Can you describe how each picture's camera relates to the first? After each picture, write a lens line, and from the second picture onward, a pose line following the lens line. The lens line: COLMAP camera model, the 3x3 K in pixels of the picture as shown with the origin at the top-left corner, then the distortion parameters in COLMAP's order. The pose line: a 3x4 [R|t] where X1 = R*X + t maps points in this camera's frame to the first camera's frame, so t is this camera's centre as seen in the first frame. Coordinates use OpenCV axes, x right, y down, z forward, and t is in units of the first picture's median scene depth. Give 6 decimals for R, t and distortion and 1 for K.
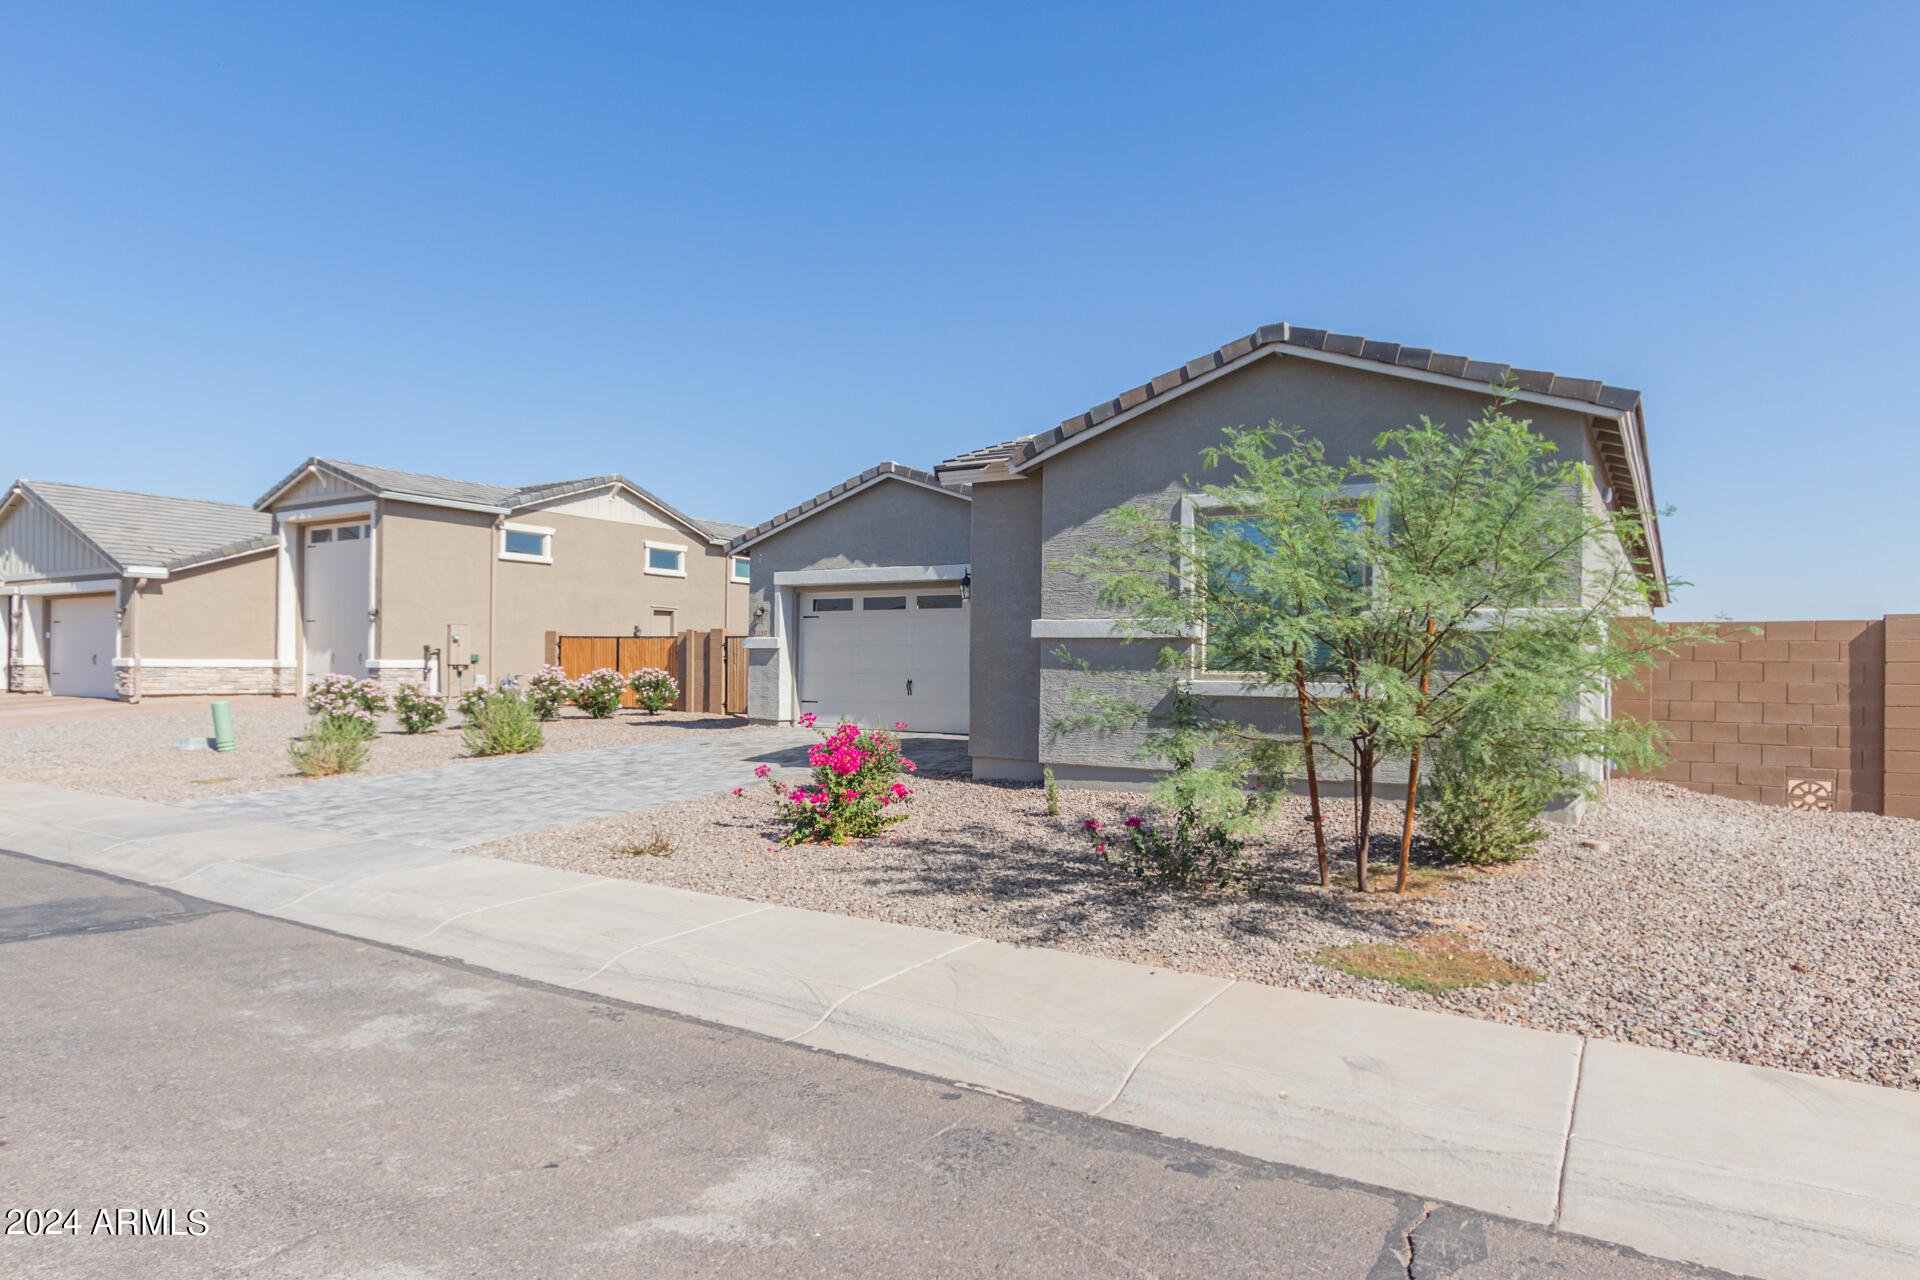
lens RADIAL K [[1131.3, 0, 968.0], [0, 1131.3, 665.2], [0, 0, 1]] dist [0.005238, 0.000783]
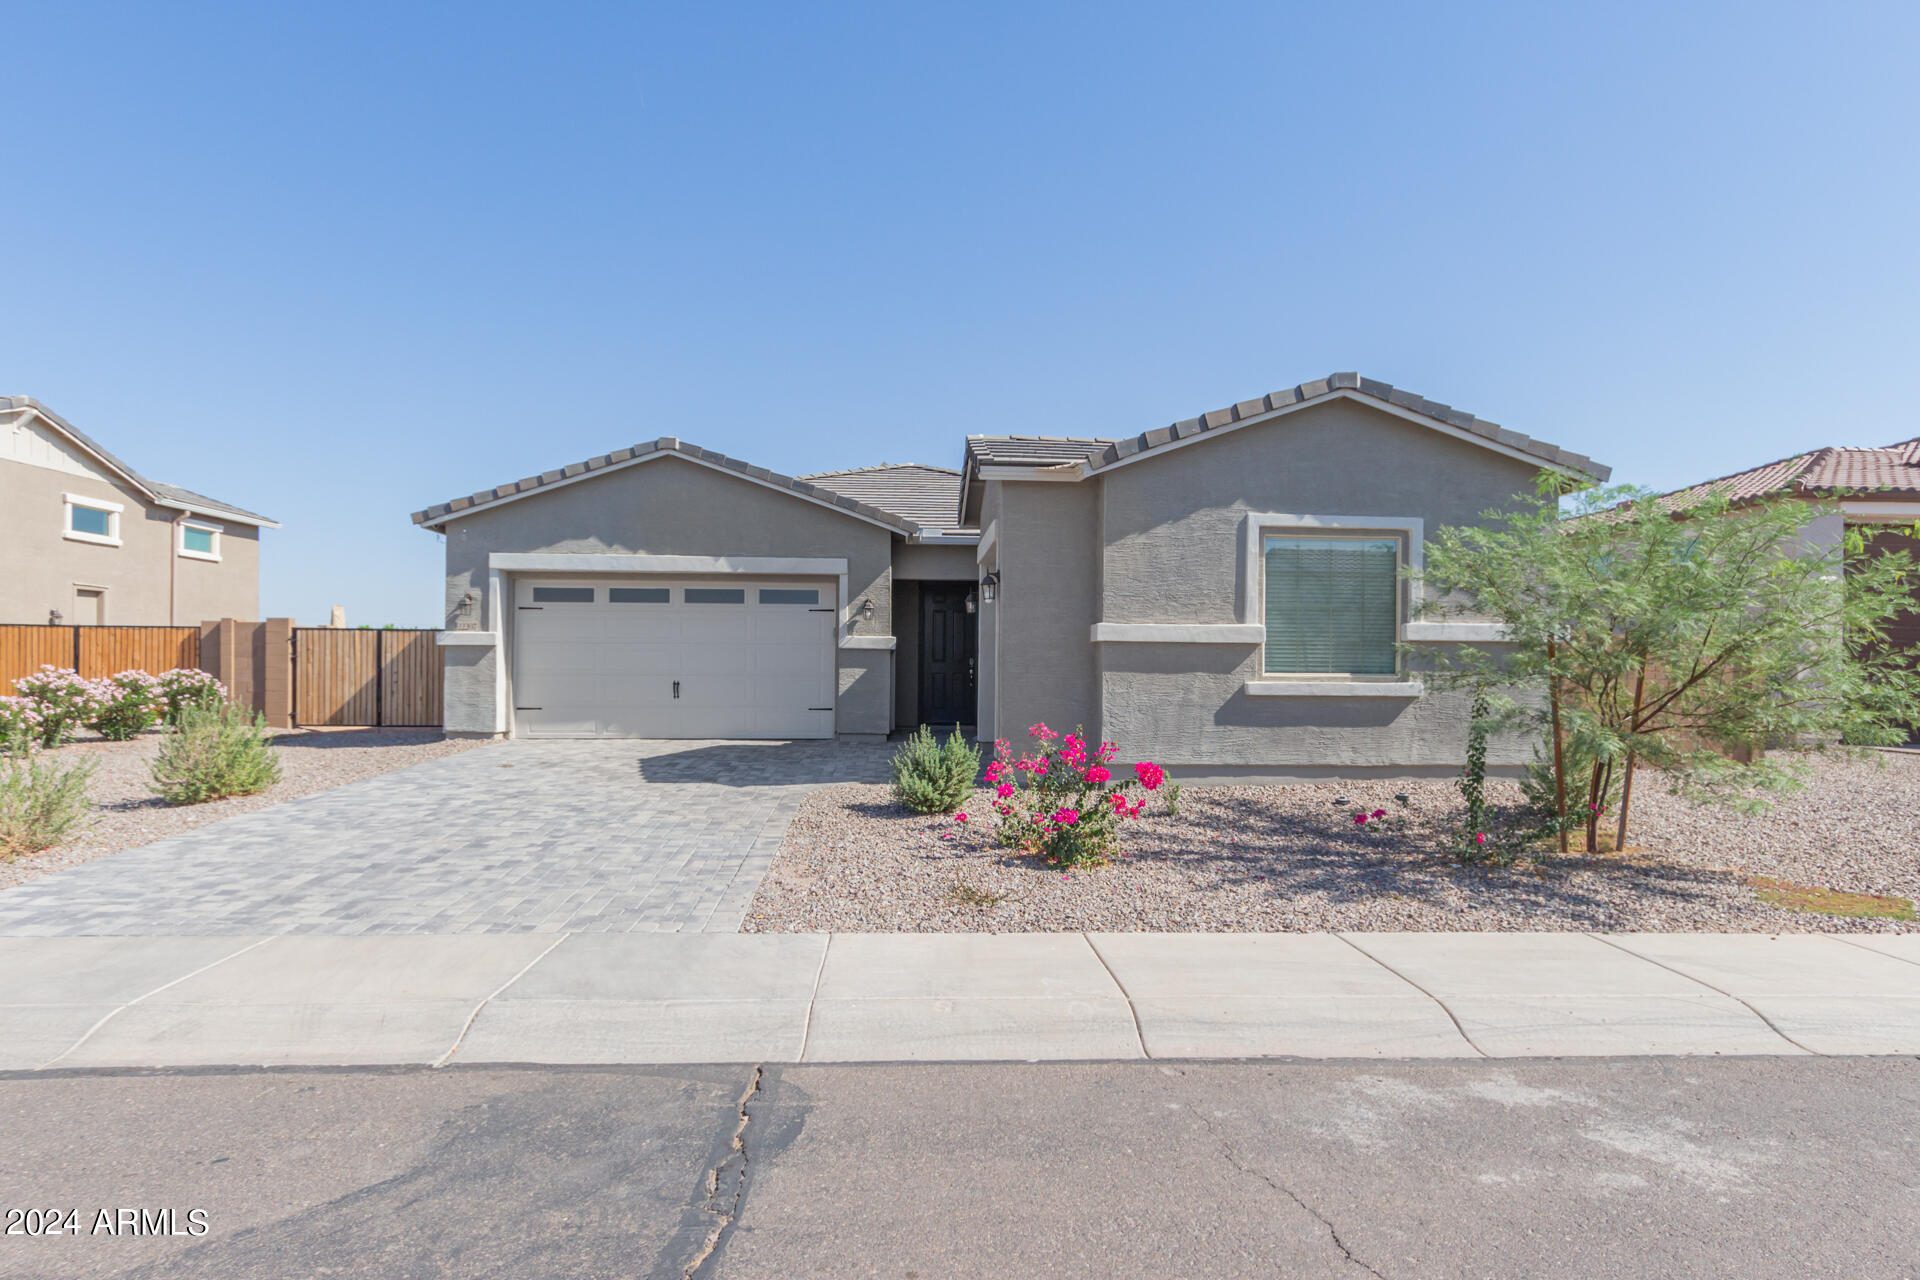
lens RADIAL K [[1061.6, 0, 969.1], [0, 1061.6, 664.5], [0, 0, 1]] dist [0.003871, -0.000202]
pose [[0.815016, -0.003548, 0.579428, -0.348291], [0.000745, 0.999987, 0.005075, -0.004764], [-0.579438, -0.003704, 0.815008, 0.176520]]
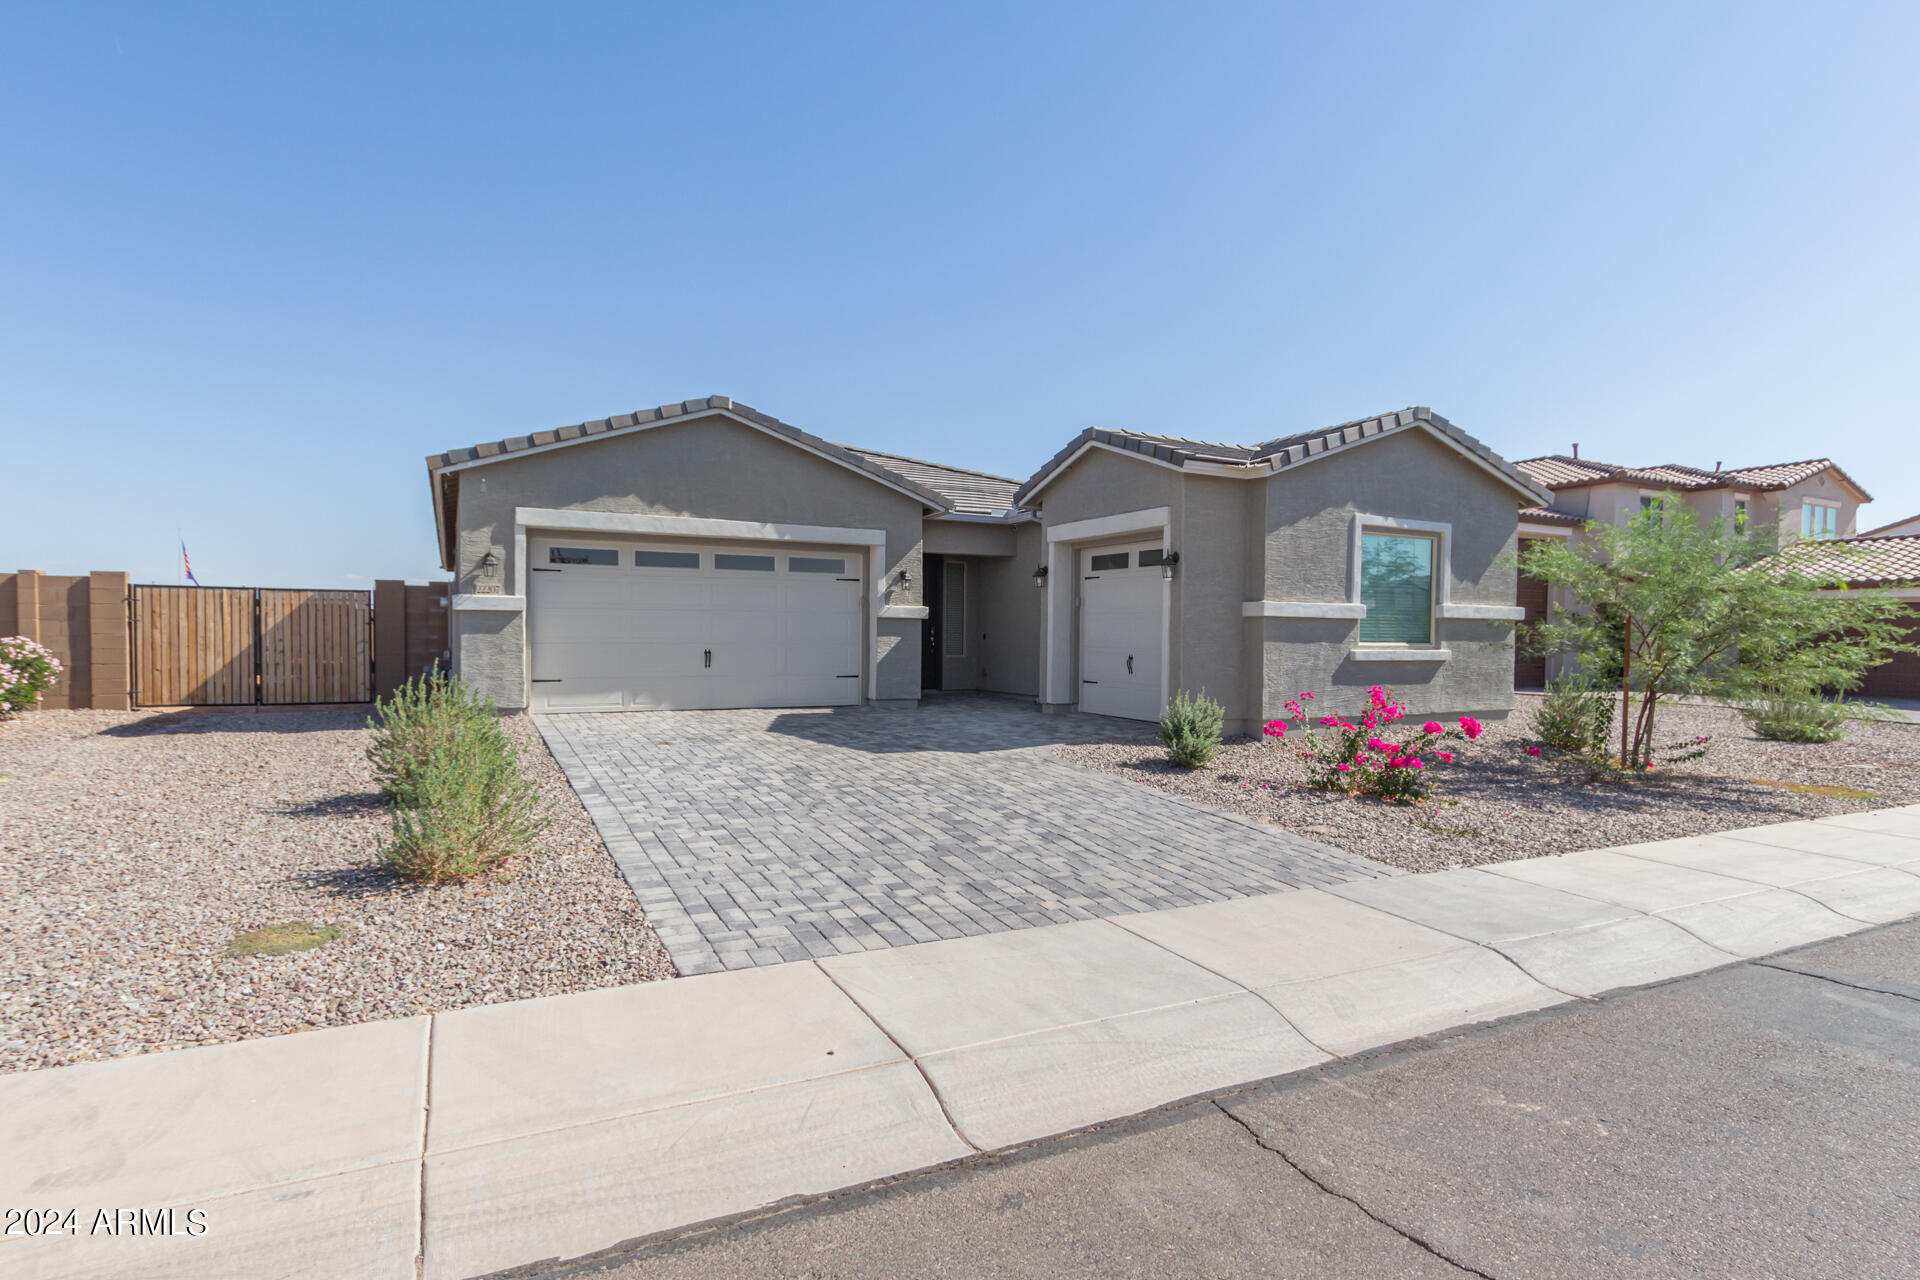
lens RADIAL K [[980.4, 0, 972.9], [0, 980.4, 662.5], [0, 0, 1]] dist [-0.003609, -0.000760]
pose [[0.515312, -0.030042, 0.856476, -0.587297], [-0.005777, 0.999241, 0.038526, -0.007767], [-0.856983, -0.024801, 0.514747, 0.435211]]
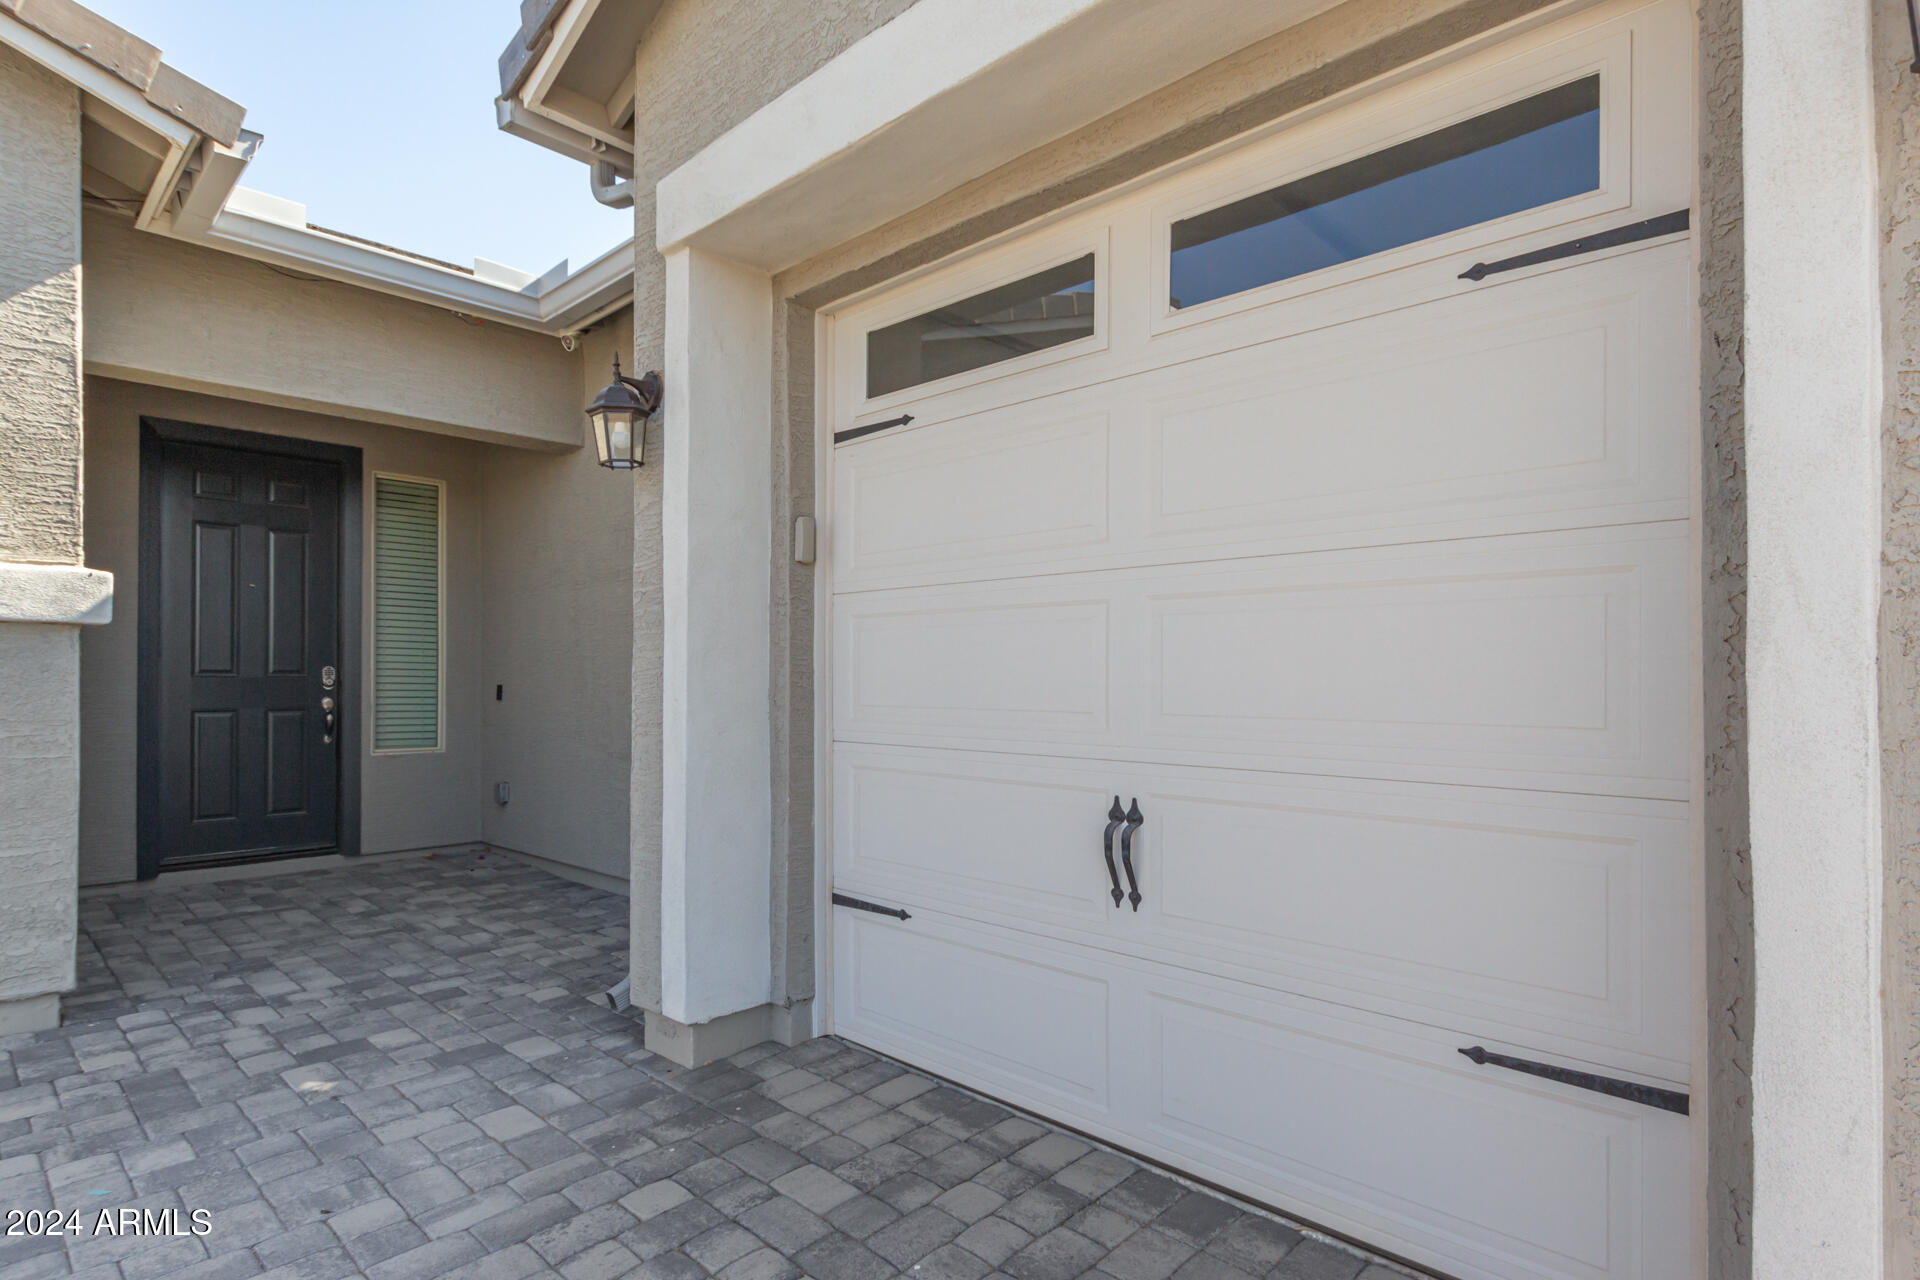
lens RADIAL K [[980.4, 0, 972.9], [0, 980.4, 662.5], [0, 0, 1]] dist [-0.003609, -0.000760]
pose [[0.200423, 0.002703, 0.979706, -0.059710], [0.002175, 0.999993, -0.003204, -0.004442], [-0.979707, 0.002773, 0.200416, 0.692059]]
